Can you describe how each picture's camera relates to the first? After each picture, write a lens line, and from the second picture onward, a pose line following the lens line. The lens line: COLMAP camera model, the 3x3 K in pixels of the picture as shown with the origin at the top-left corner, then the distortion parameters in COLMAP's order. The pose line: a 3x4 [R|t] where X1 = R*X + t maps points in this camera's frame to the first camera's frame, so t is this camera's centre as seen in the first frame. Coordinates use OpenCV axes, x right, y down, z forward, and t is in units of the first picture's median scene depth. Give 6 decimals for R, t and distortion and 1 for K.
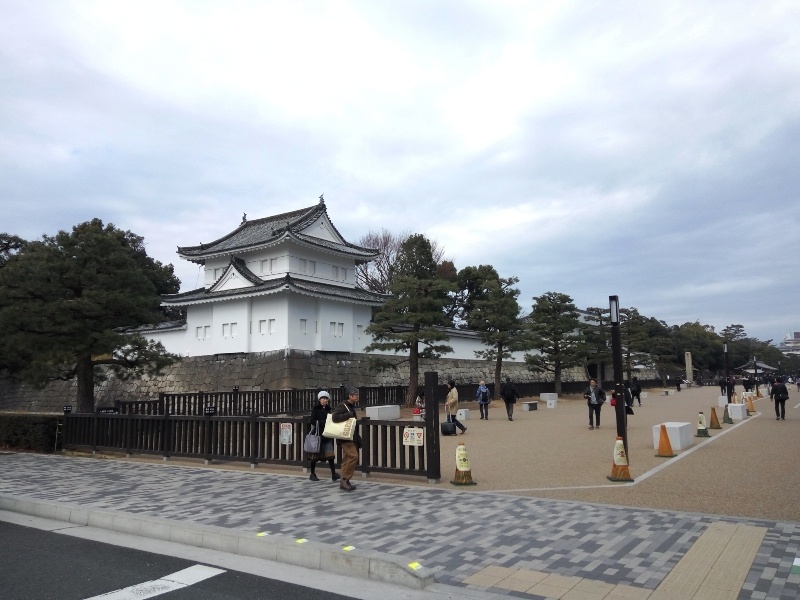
lens RADIAL K [[617.3, 0, 400.0], [0, 617.3, 300.0], [0, 0, 1]] dist [0.090132, 0.000437]
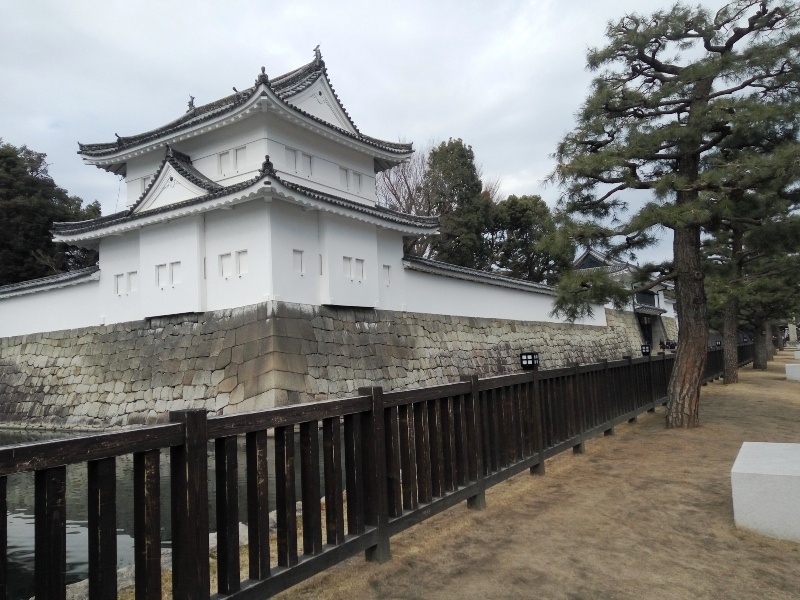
lens RADIAL K [[616.0, 0, 400.0], [0, 616.0, 300.0], [0, 0, 1]] dist [0.033216, -0.000421]
pose [[0.998561, -0.034516, 0.041049, -0.082183], [0.032974, 0.998746, 0.037664, 0.055177], [-0.042298, -0.036256, 0.998447, 0.405976]]
